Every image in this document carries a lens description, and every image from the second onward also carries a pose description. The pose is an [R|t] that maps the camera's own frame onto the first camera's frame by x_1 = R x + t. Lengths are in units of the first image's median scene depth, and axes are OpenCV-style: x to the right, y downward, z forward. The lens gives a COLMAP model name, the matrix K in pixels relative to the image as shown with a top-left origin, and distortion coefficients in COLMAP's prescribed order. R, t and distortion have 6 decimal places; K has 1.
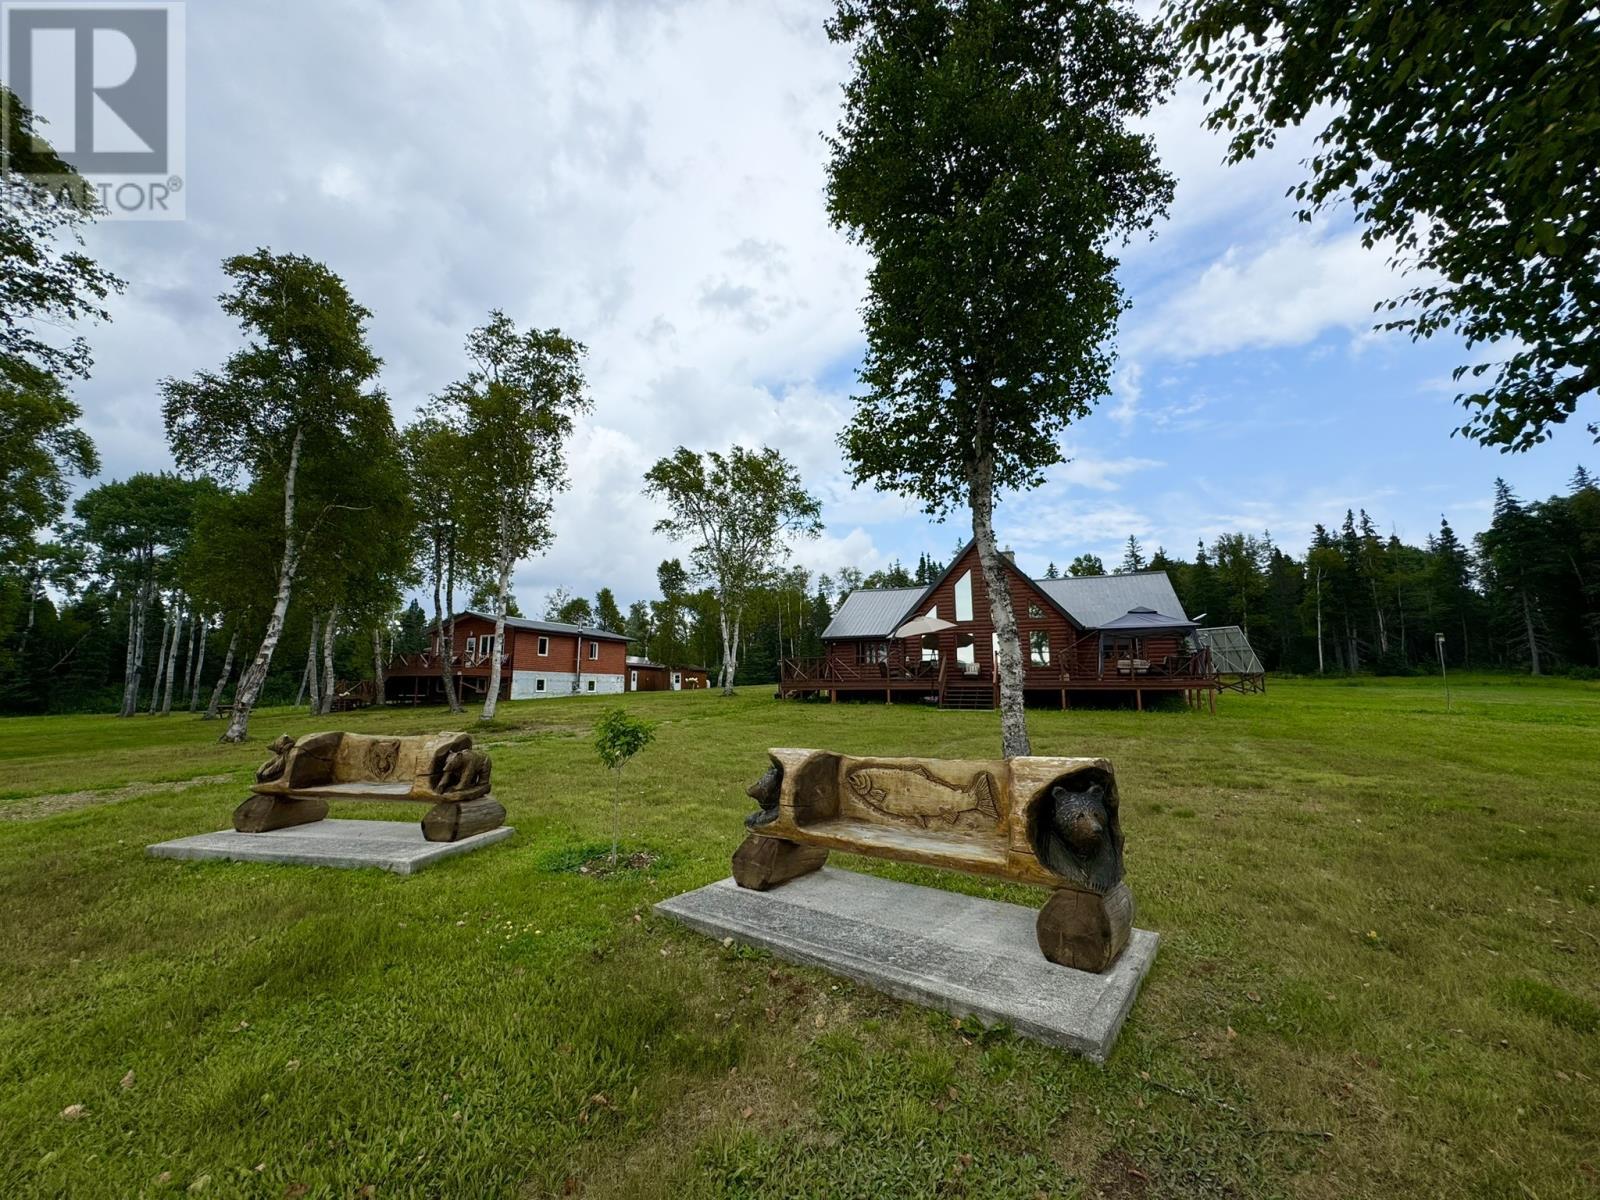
lens RADIAL K [[638.8, 0, 796.6], [0, 638.8, 605.4], [0, 0, 1]] dist [-0.004052, -0.000302]
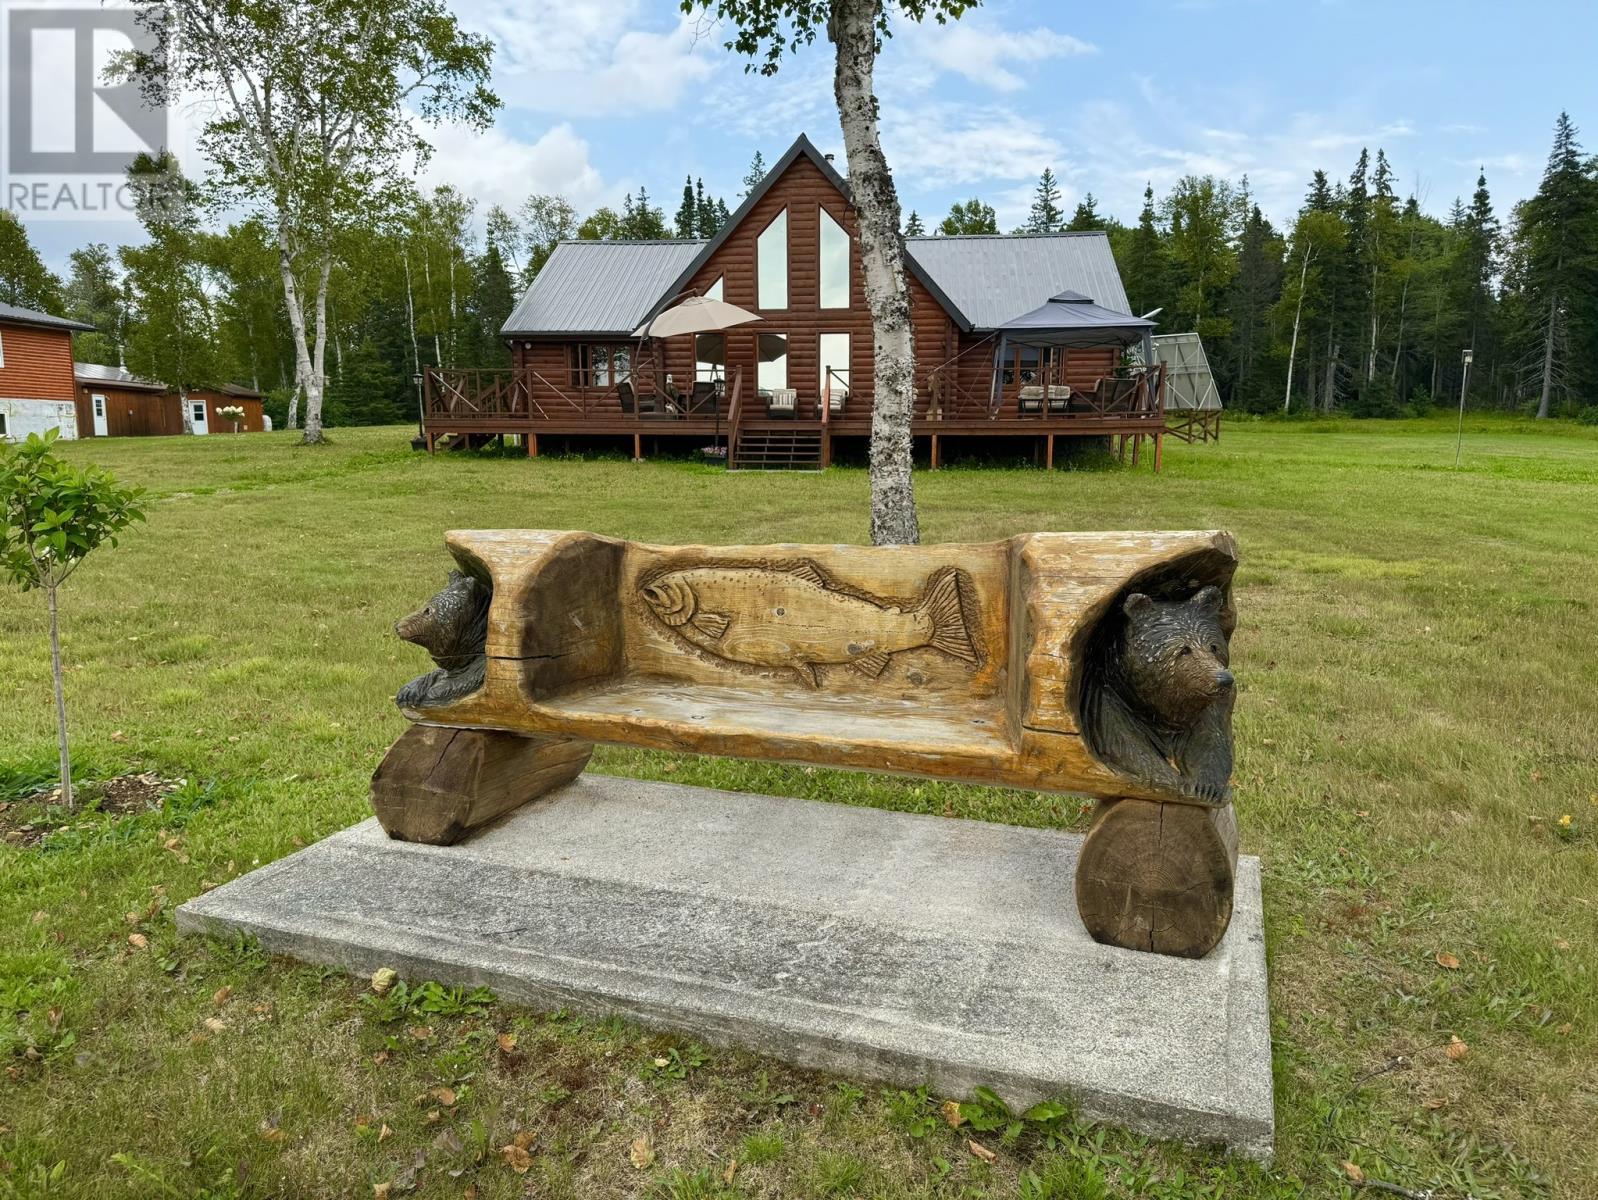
lens RADIAL K [[1127.4, 0, 801.9], [0, 1127.4, 607.3], [0, 0, 1]] dist [0.055860, -0.064400]
pose [[0.956042, -0.040142, 0.290469, -0.017092], [-0.041546, 0.962049, 0.269697, 0.026271], [-0.290272, -0.269909, 0.918091, 0.099102]]
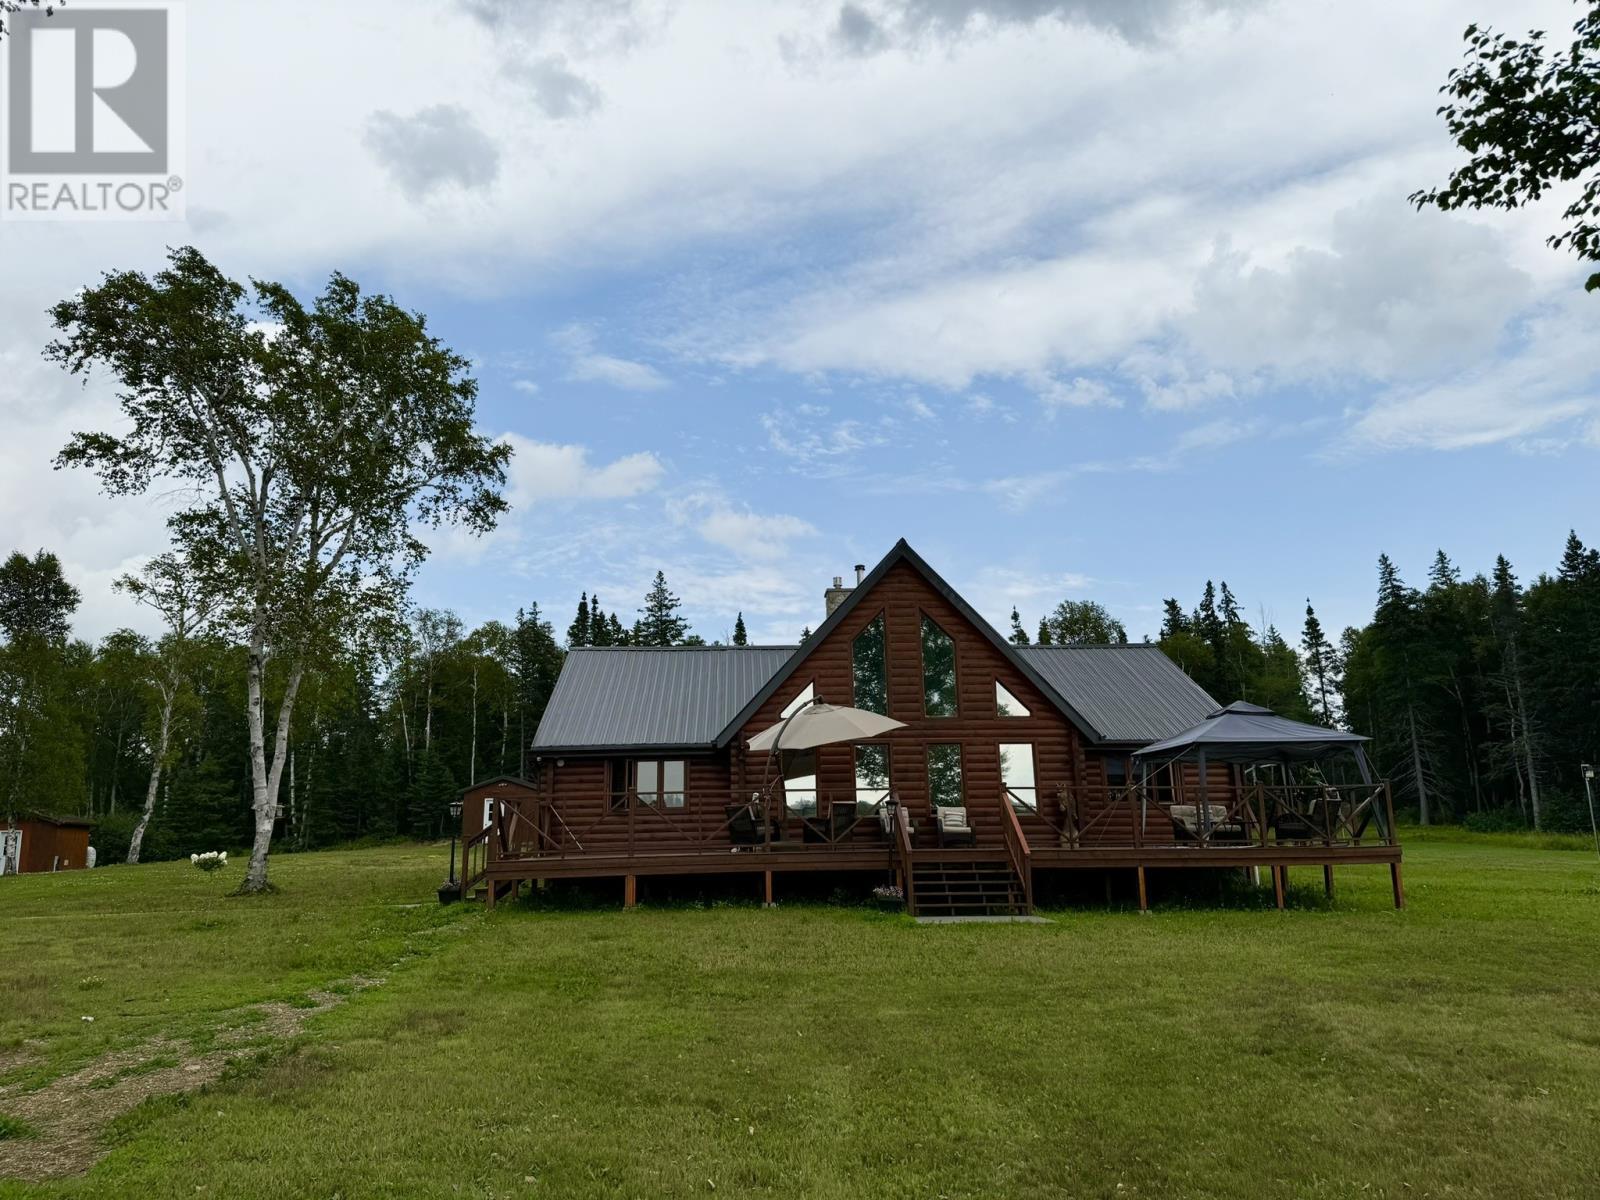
lens RADIAL K [[1128.8, 0, 802.9], [0, 1128.8, 607.4], [0, 0, 1]] dist [0.055860, -0.064400]
pose [[0.894503, 0.078420, 0.440131, -0.521884], [-0.042157, 0.994904, -0.091588, 0.068423], [-0.445071, 0.063371, 0.893250, 0.840532]]
